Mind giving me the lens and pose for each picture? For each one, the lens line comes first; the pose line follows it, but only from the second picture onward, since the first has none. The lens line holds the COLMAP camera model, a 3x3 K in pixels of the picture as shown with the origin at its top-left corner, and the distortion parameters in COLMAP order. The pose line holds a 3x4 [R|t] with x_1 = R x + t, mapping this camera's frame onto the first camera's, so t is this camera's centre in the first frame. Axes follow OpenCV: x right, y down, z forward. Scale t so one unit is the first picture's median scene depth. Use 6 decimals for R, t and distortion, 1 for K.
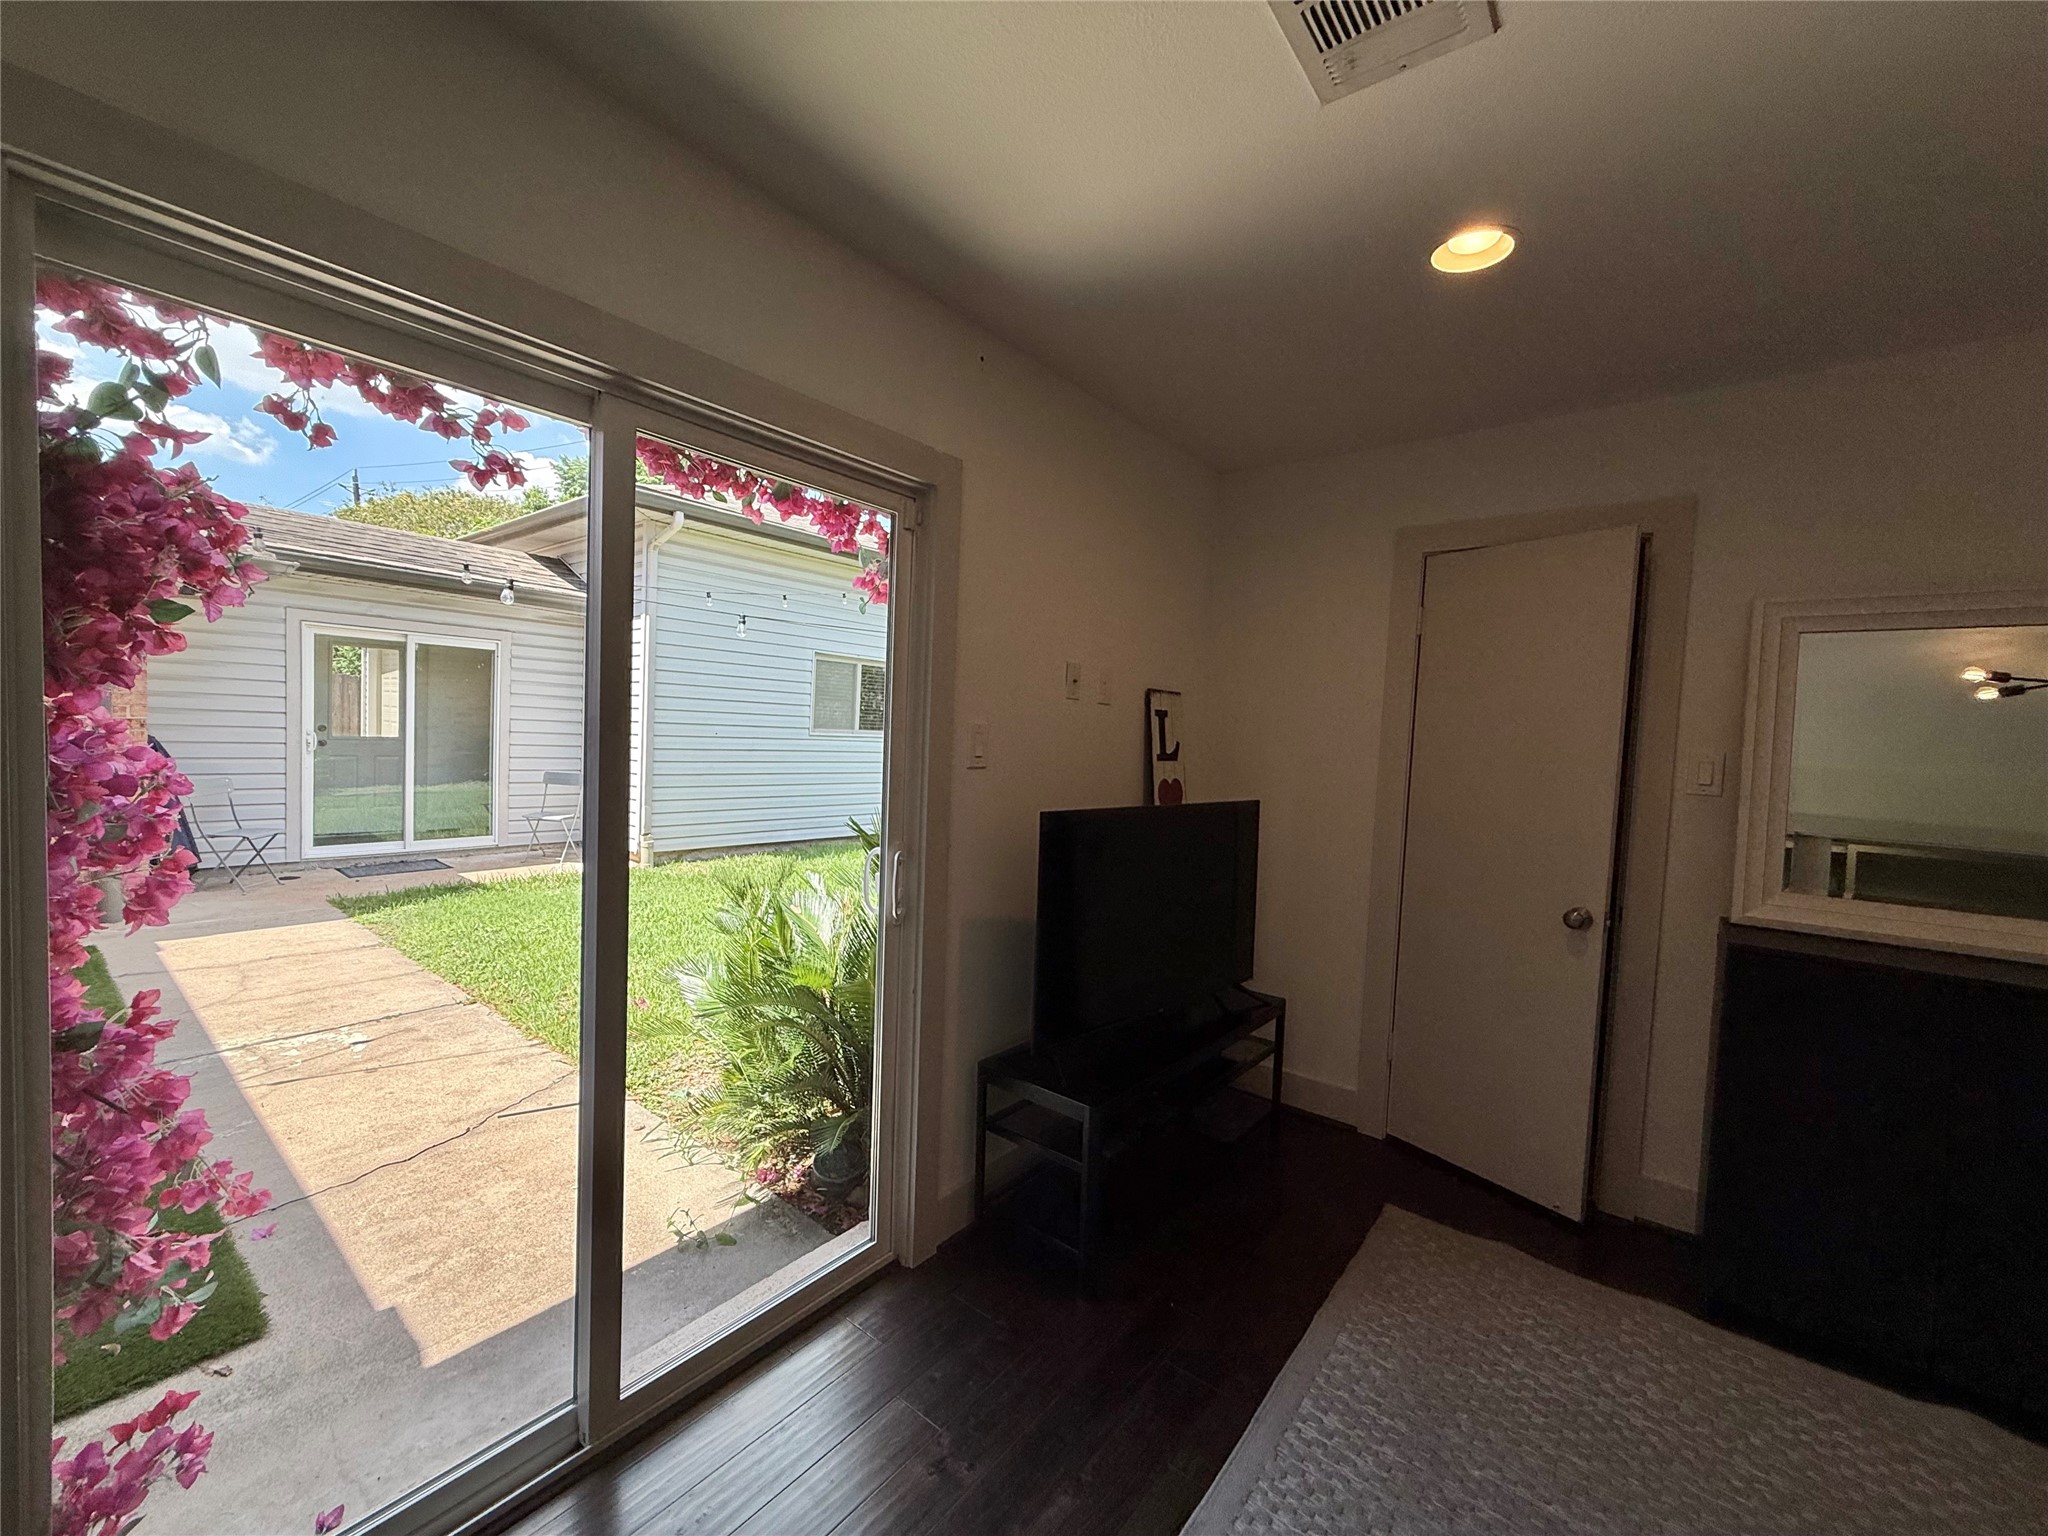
lens RADIAL K [[814.6, 0, 1020.2], [0, 814.6, 768.2], [0, 0, 1]] dist [0.000265, 0.000205]
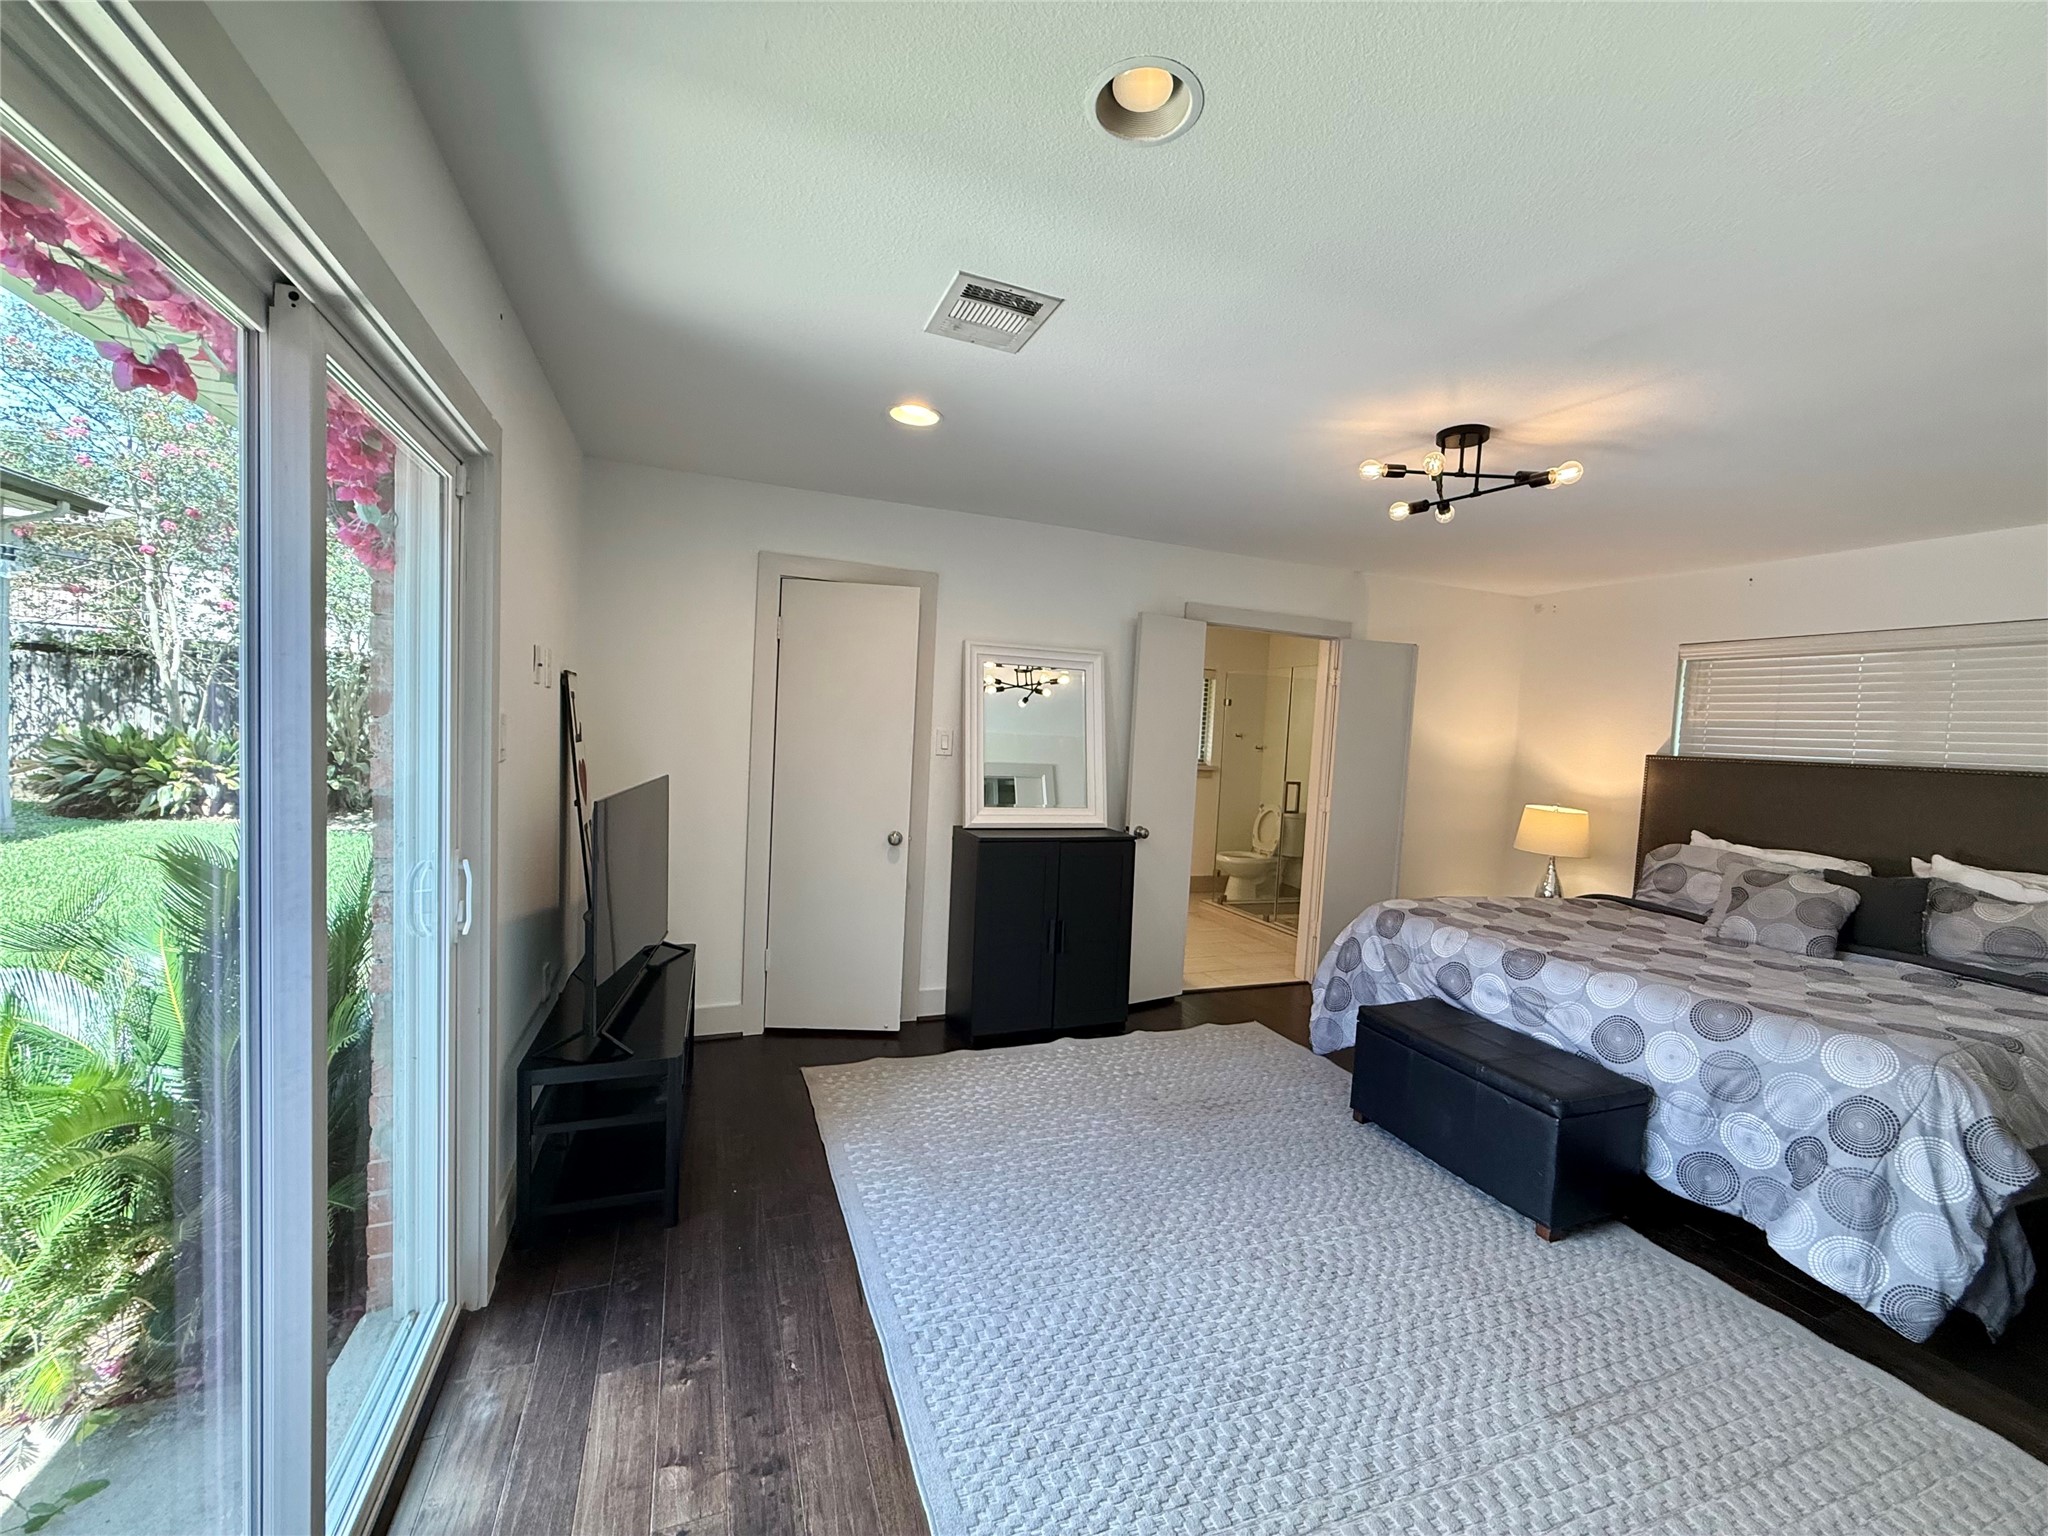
lens RADIAL K [[814.6, 0, 1020.2], [0, 814.6, 768.2], [0, 0, 1]] dist [0.000265, 0.000205]
pose [[0.506806, -0.059238, 0.860022, -0.494733], [0.014259, 0.998076, 0.060345, -0.036387], [-0.861942, -0.018320, 0.506676, 0.017742]]
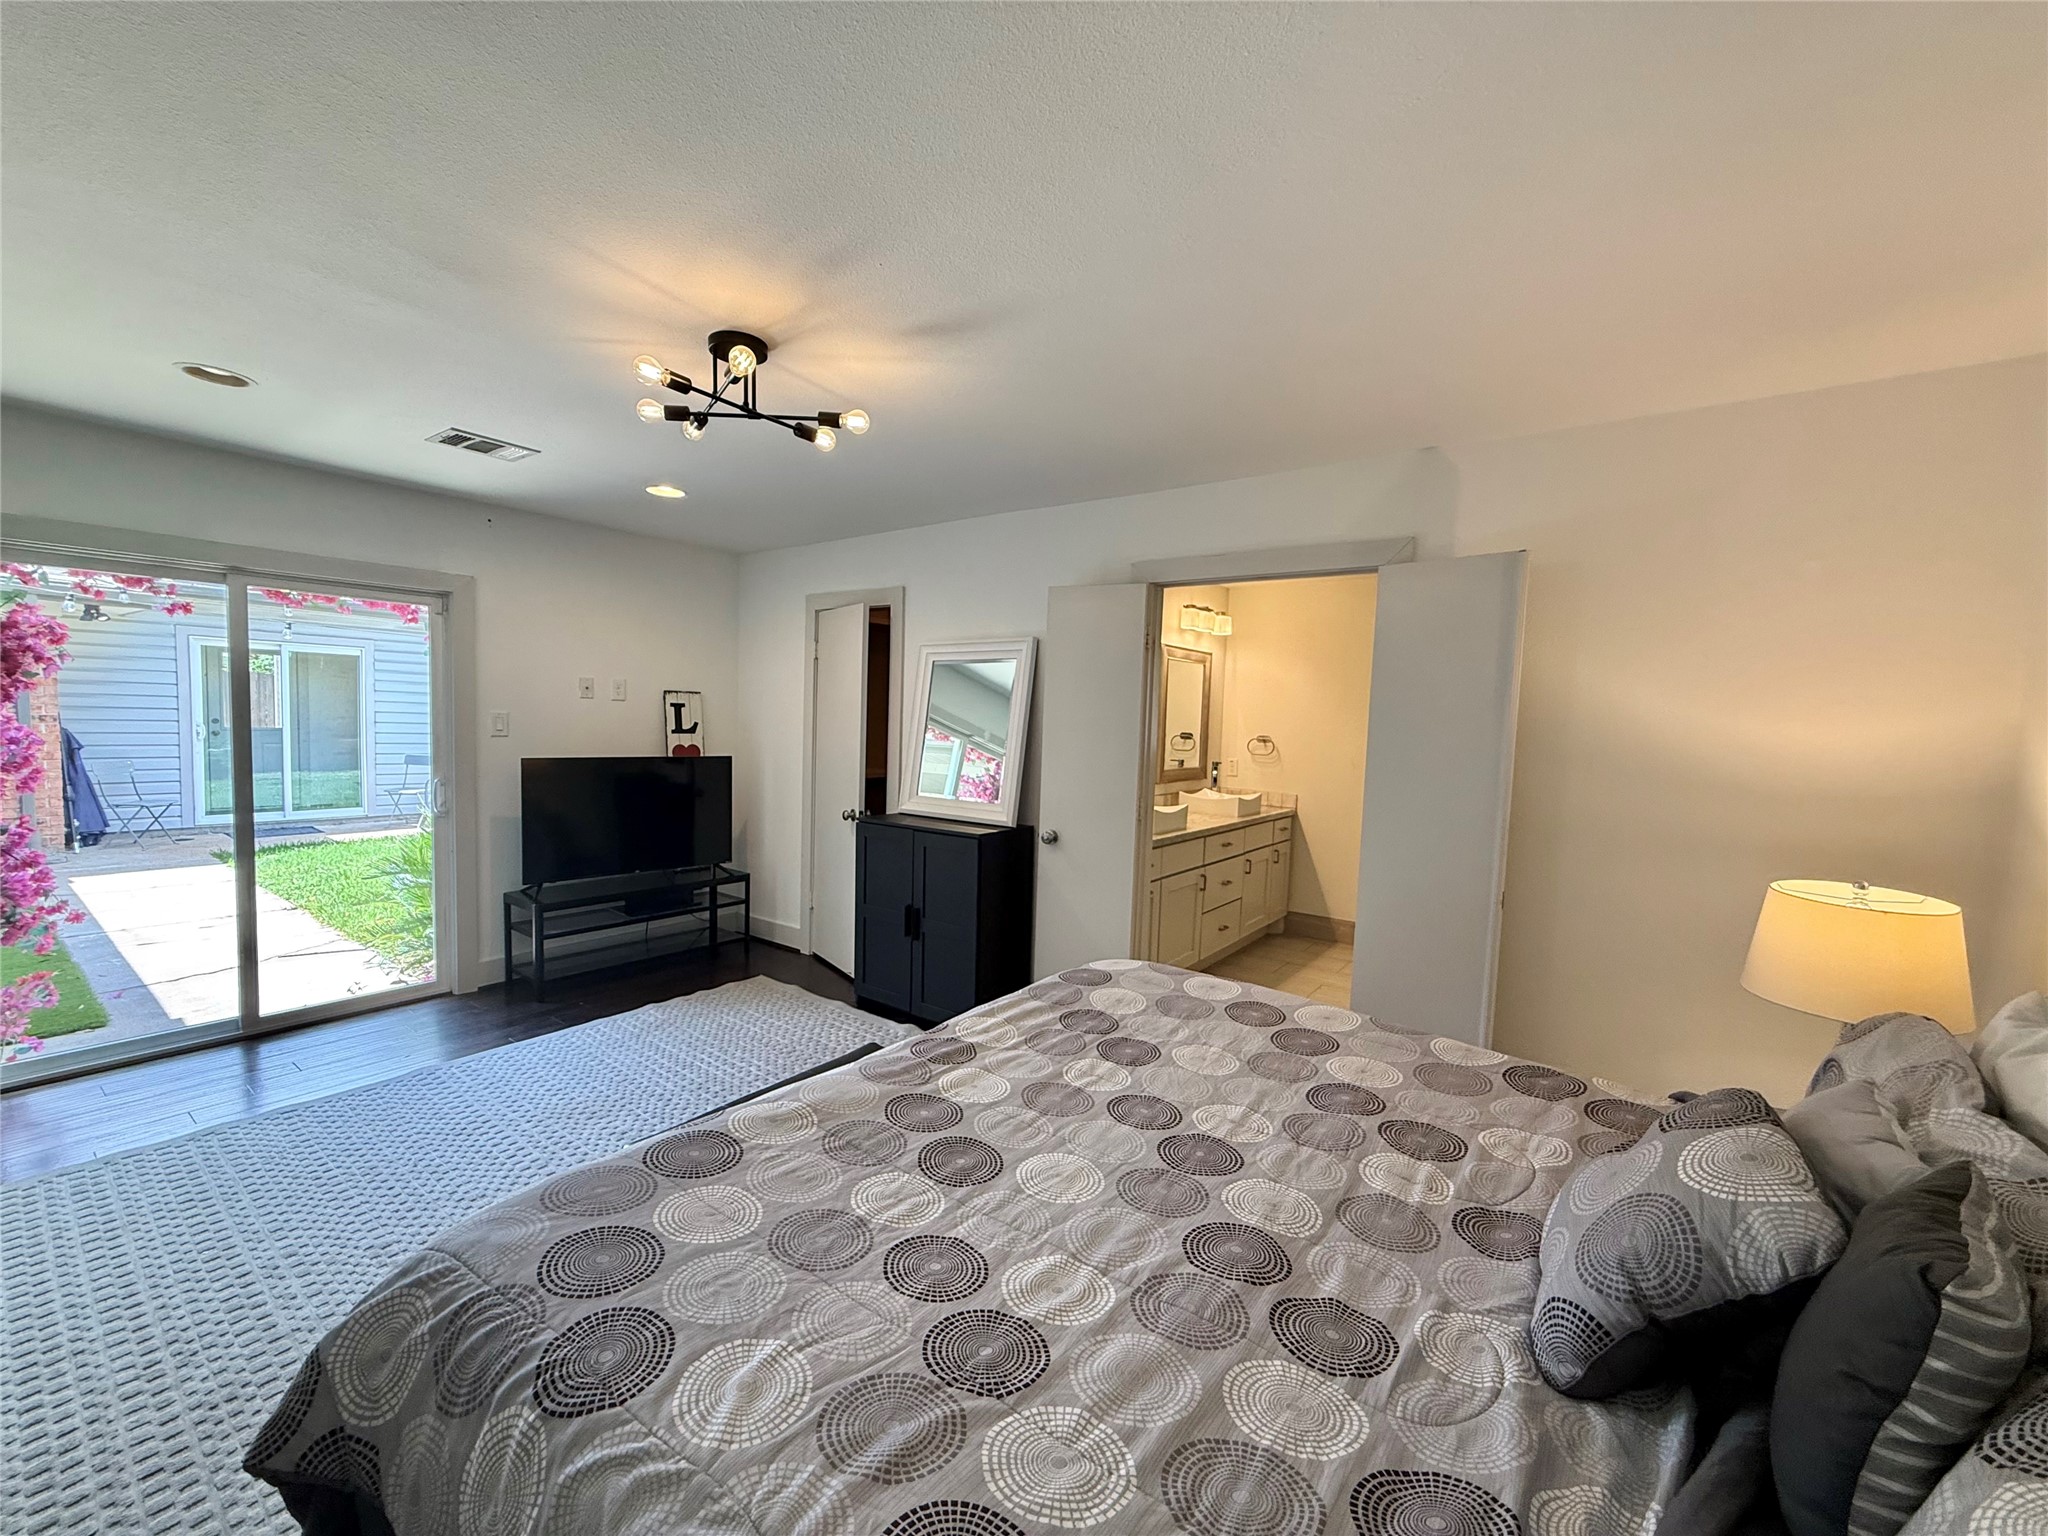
lens RADIAL K [[814.6, 0, 1020.2], [0, 814.6, 768.2], [0, 0, 1]] dist [0.000265, 0.000205]
pose [[0.999403, -0.013264, 0.031902, 0.978411], [0.012726, 0.999775, 0.016996, 0.050636], [-0.032120, -0.016580, 0.999346, -0.824400]]
